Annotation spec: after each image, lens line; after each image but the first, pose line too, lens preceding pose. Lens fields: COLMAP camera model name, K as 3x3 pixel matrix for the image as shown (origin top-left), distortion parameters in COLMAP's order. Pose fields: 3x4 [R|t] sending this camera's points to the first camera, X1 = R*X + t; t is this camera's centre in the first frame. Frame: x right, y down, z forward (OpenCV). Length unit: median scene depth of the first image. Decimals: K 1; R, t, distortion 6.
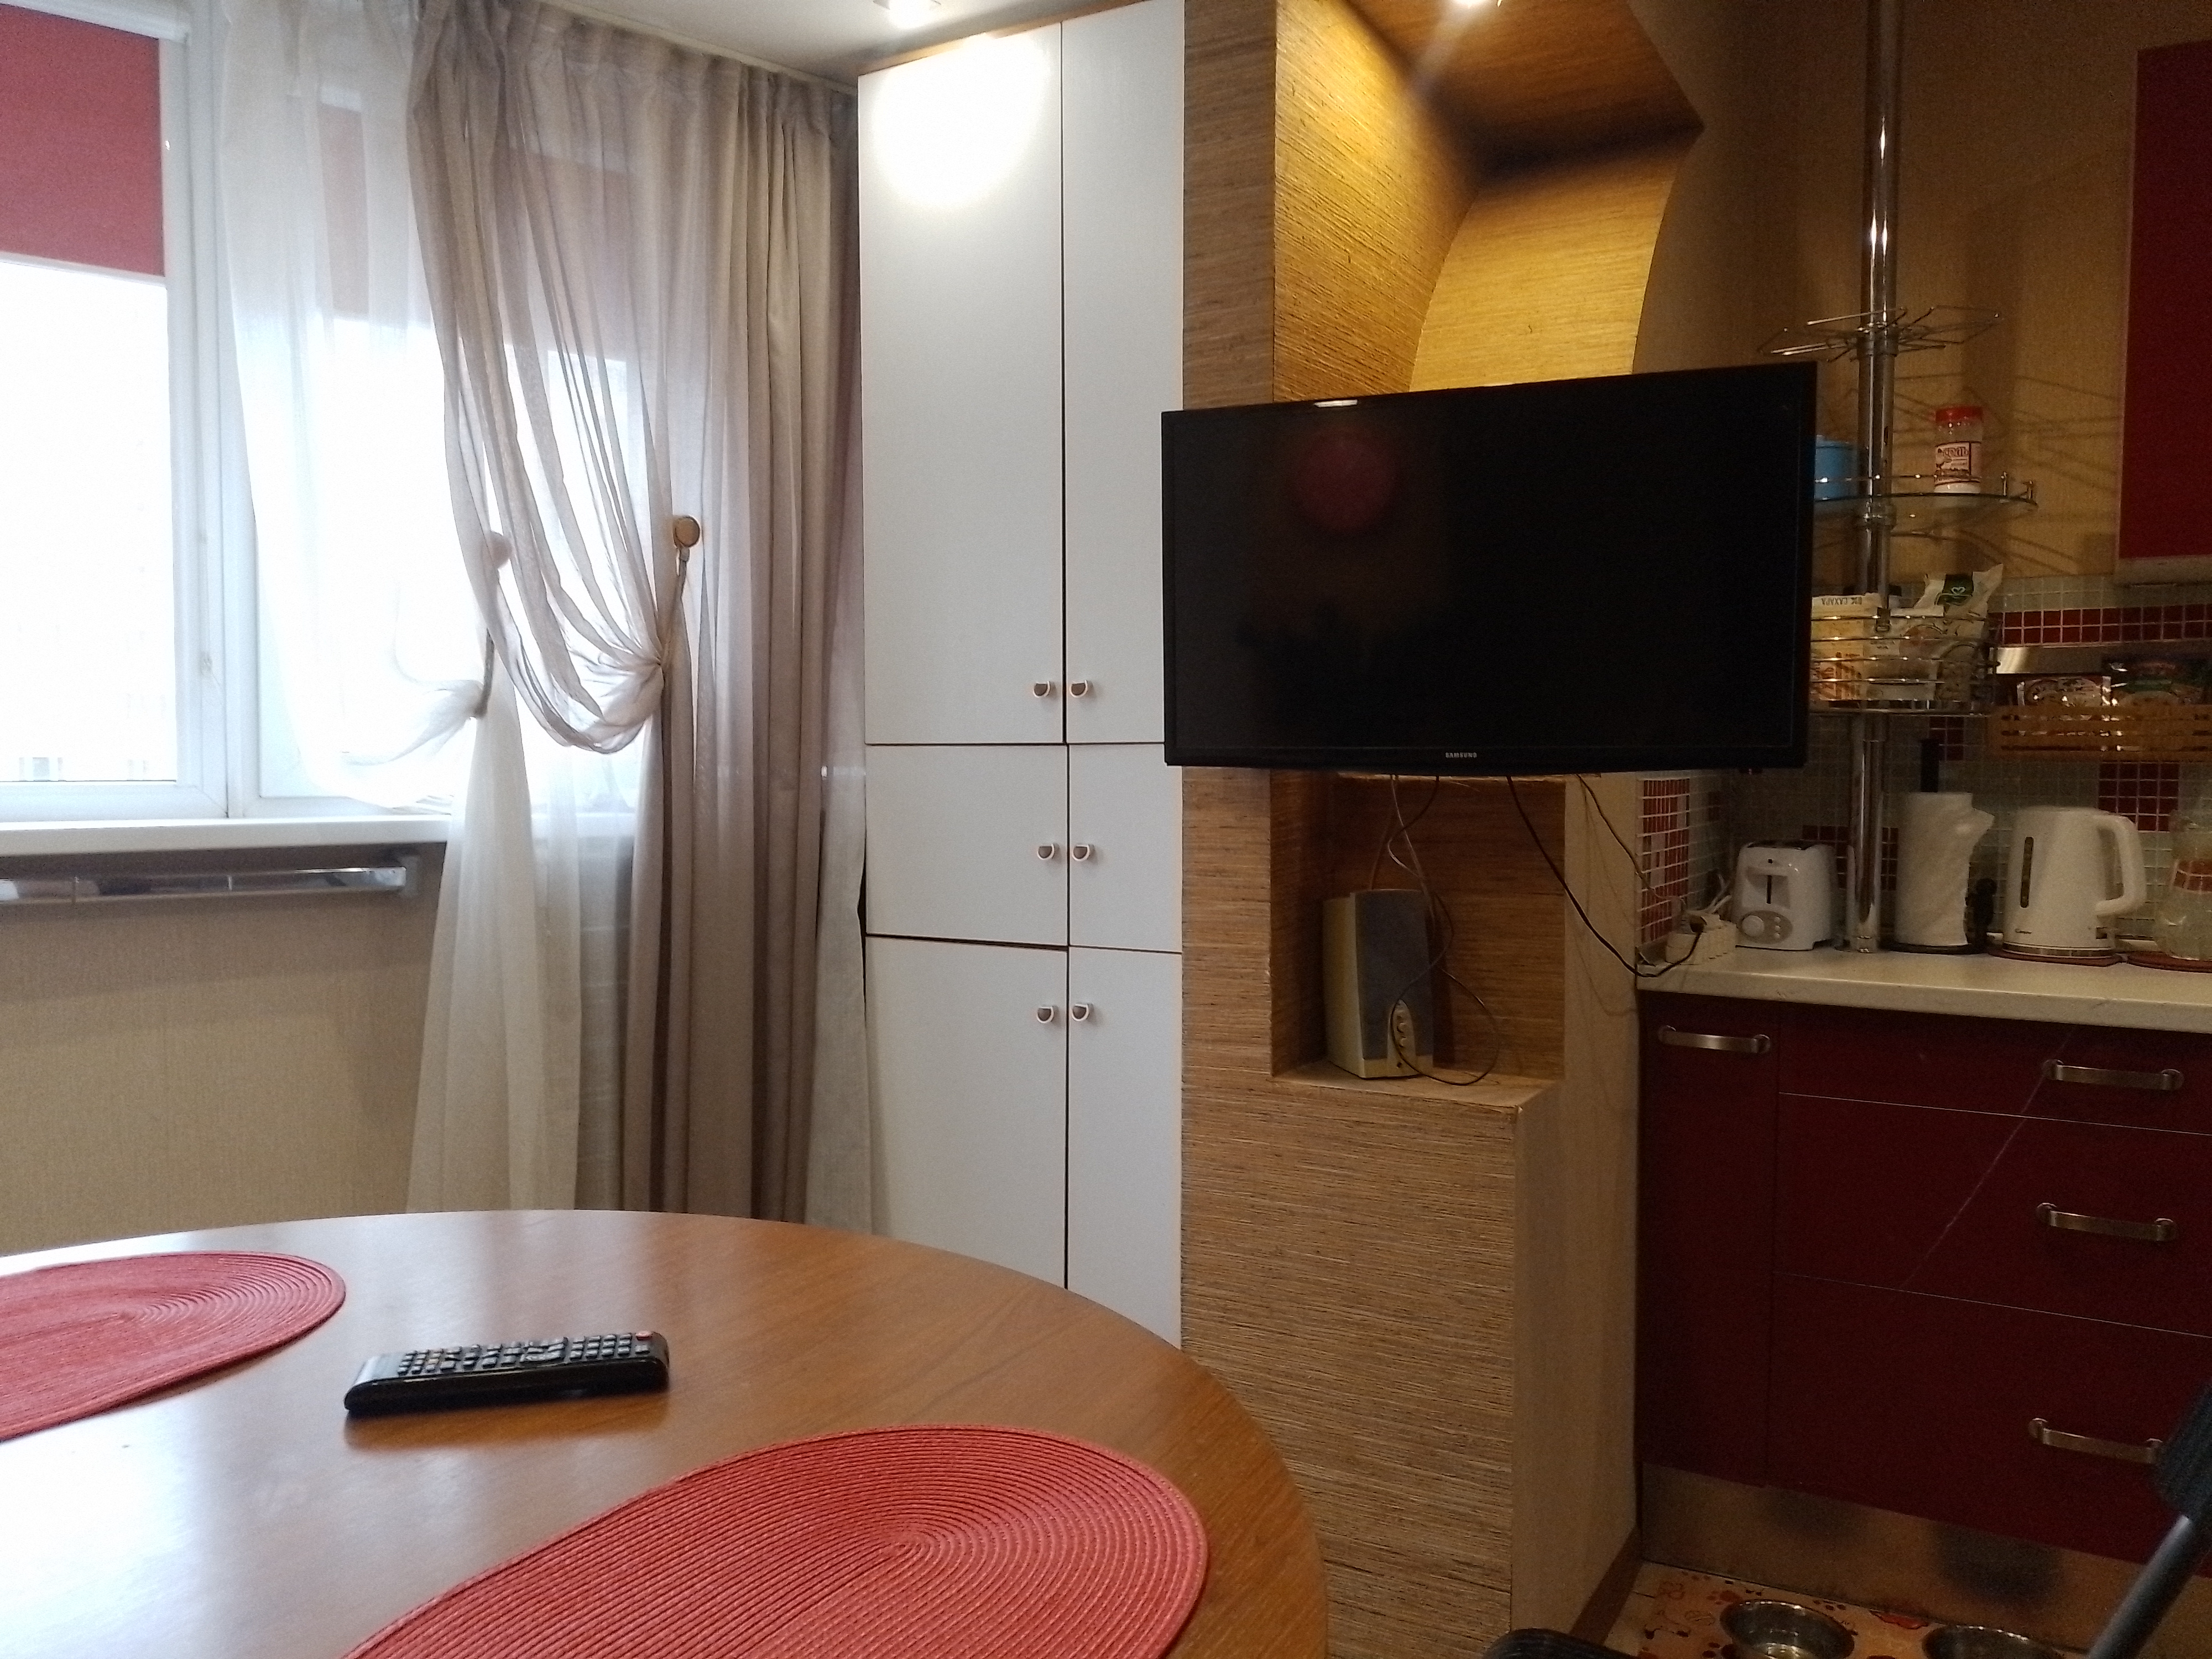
lens RADIAL K [[1634.8, 0, 1123.5], [0, 1634.8, 827.3], [0, 0, 1]] dist [0.068458, -0.084771]
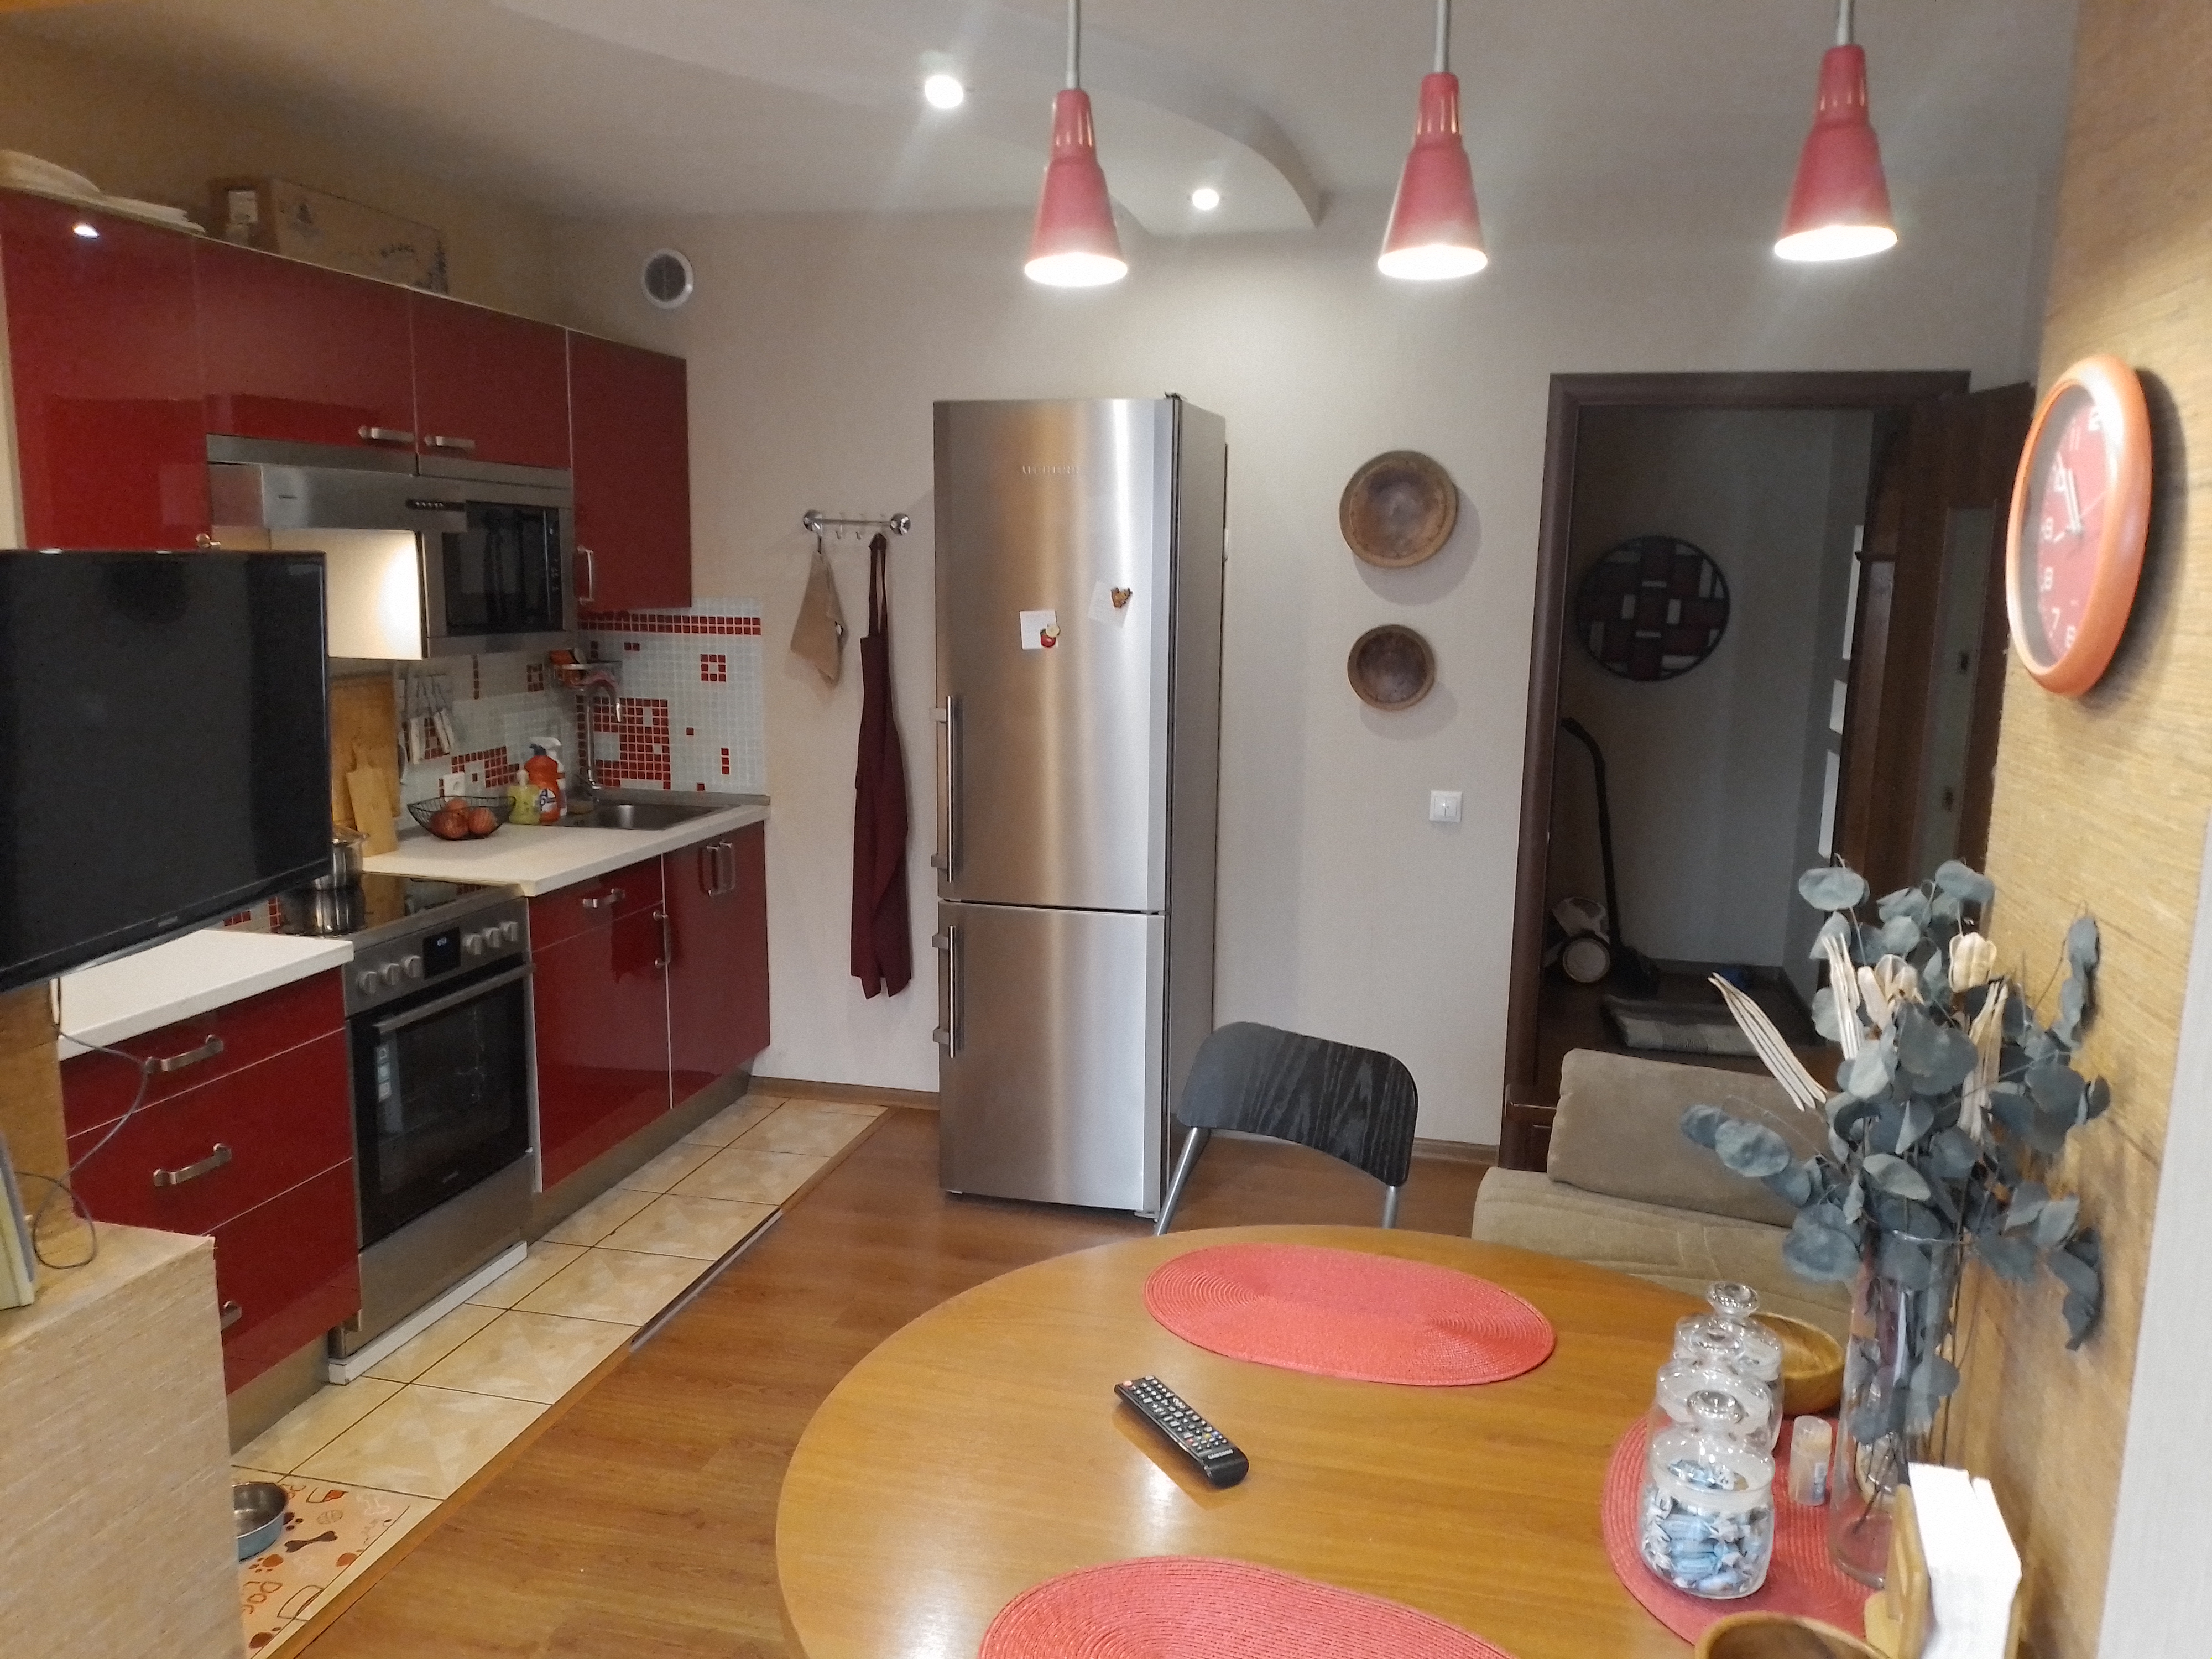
lens RADIAL K [[1634.8, 0, 1107.7], [0, 1634.8, 833.1], [0, 0, 1]] dist [0.068458, -0.084771]
pose [[-0.278278, -0.170277, 0.945287, -0.646928], [0.016420, 0.983173, 0.181935, -0.197530], [-0.960360, 0.066150, -0.270800, 0.533178]]
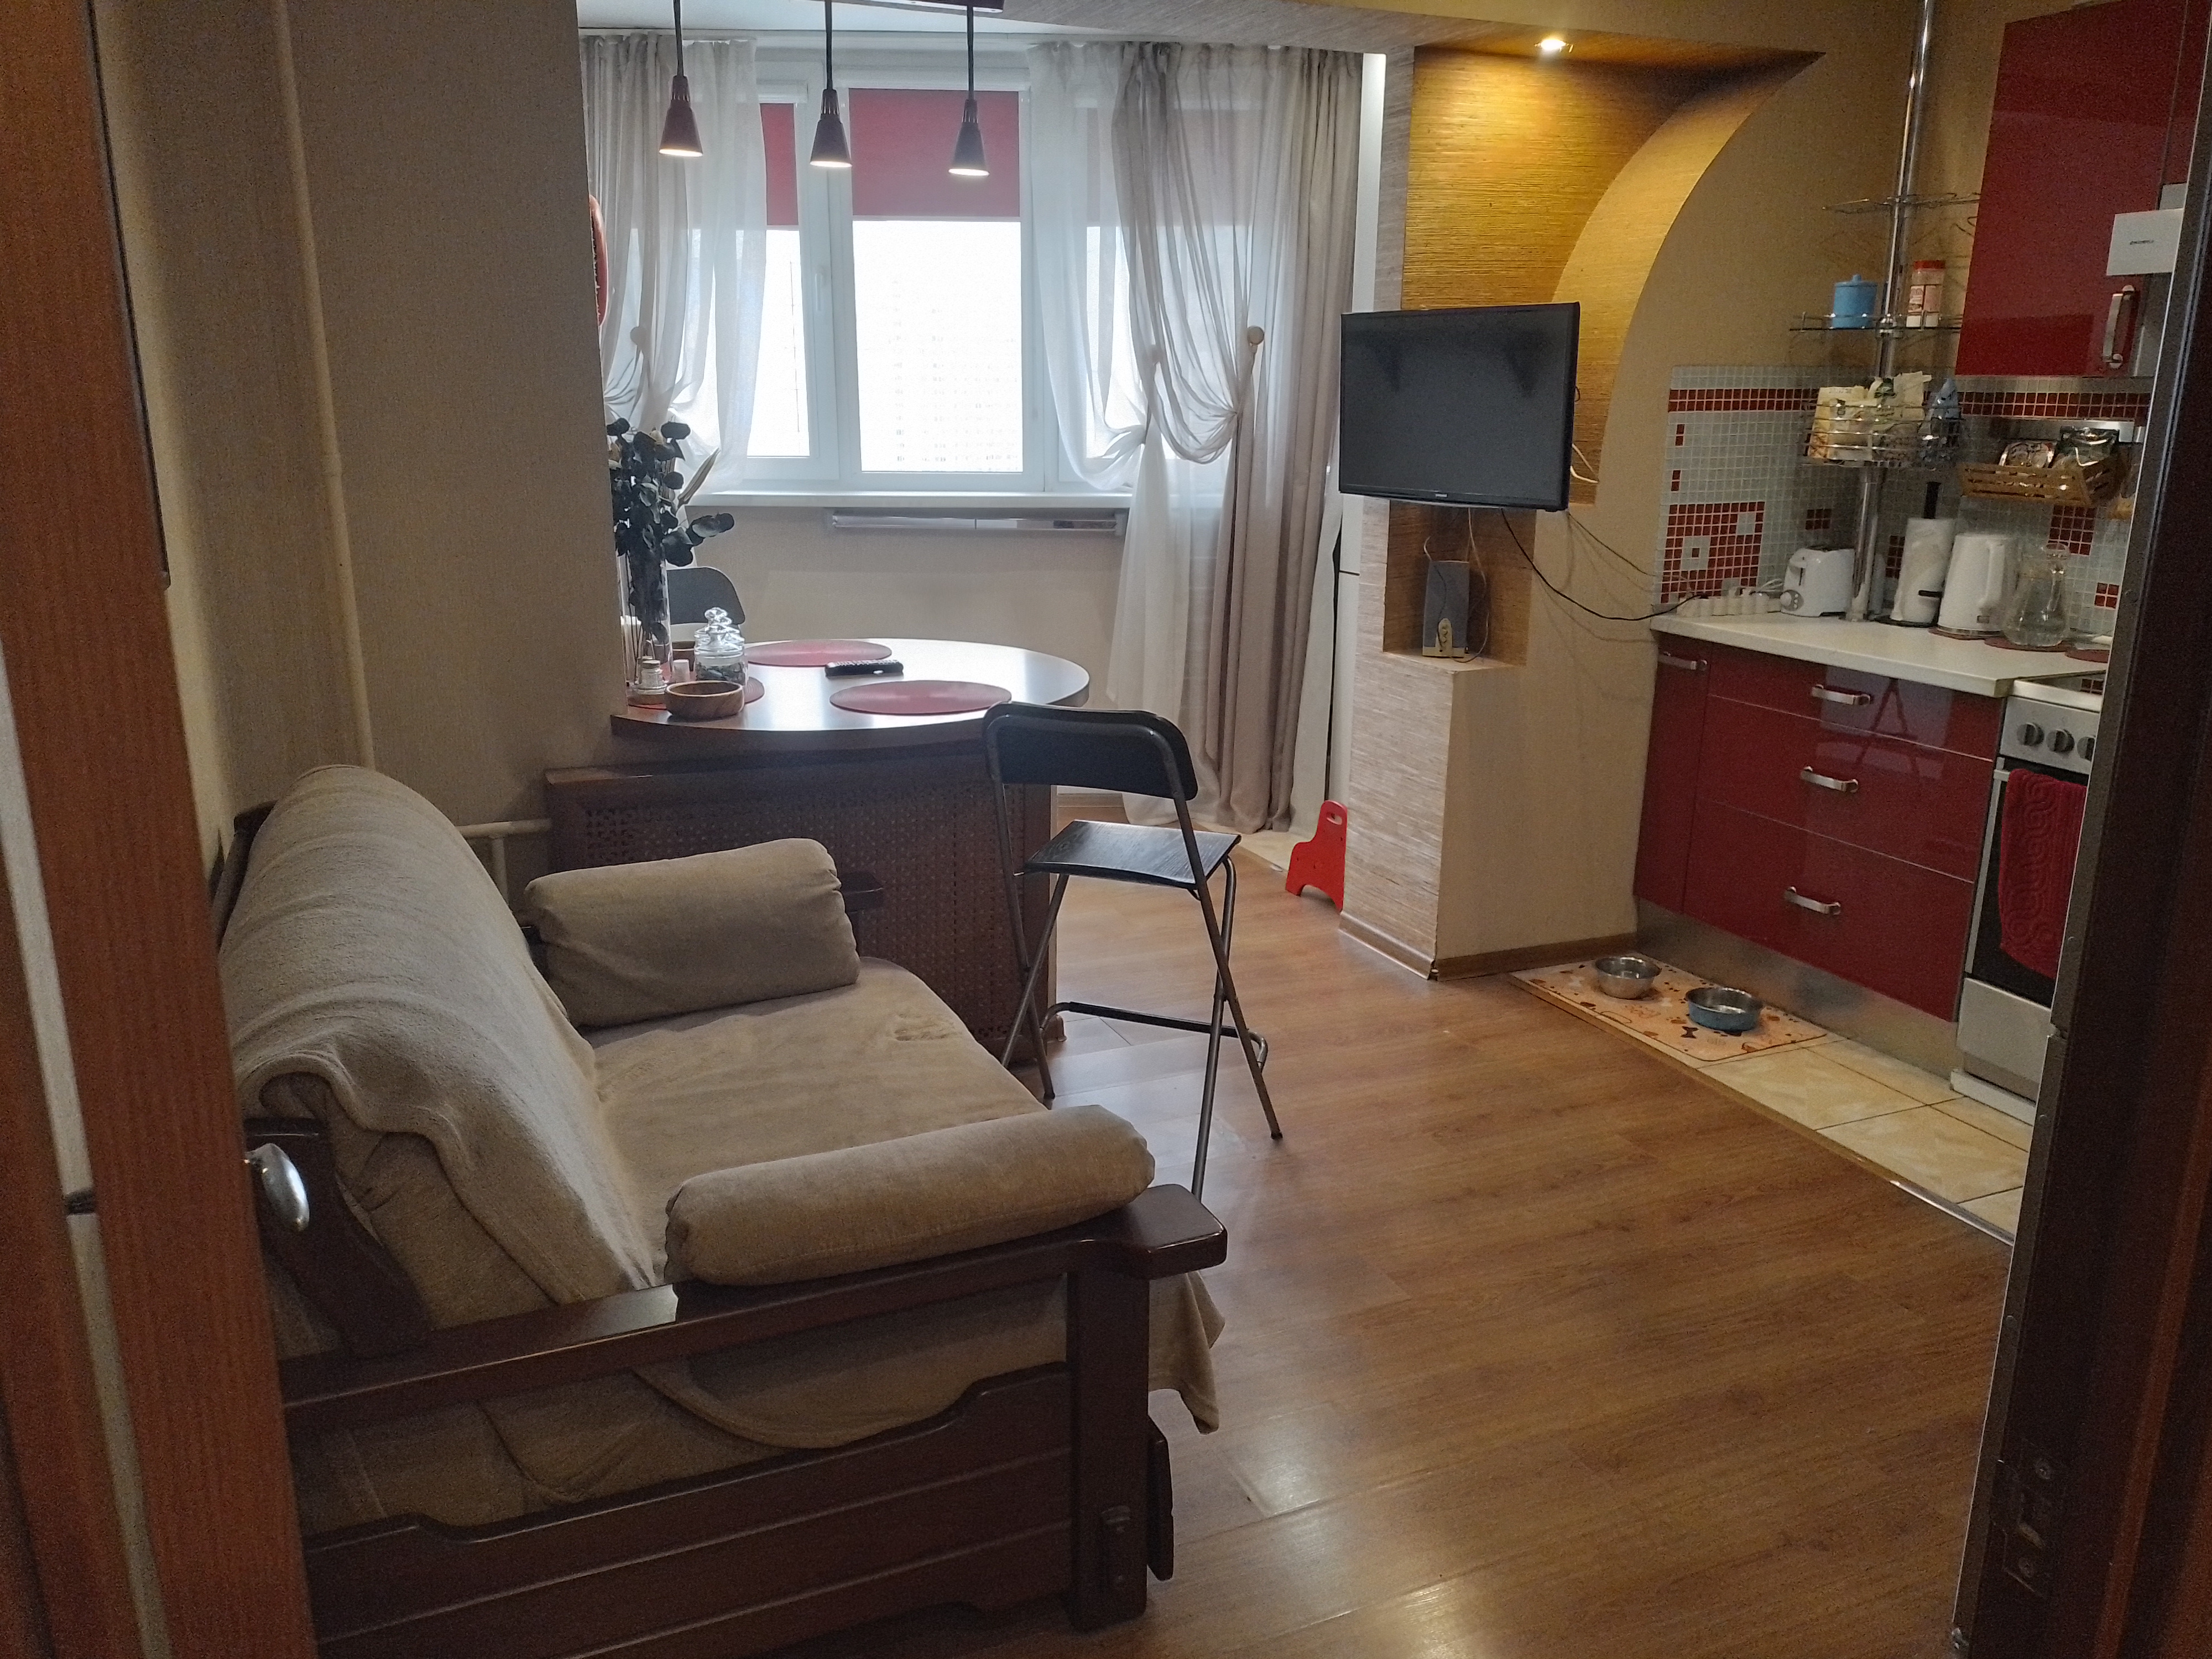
lens RADIAL K [[1634.8, 0, 1118.4], [0, 1634.8, 839.8], [0, 0, 1]] dist [0.068458, -0.084771]
pose [[0.806527, 0.161942, -0.568586, 0.813183], [-0.029517, 0.971583, 0.234852, -0.070316], [0.590461, -0.172631, 0.788387, -0.673111]]
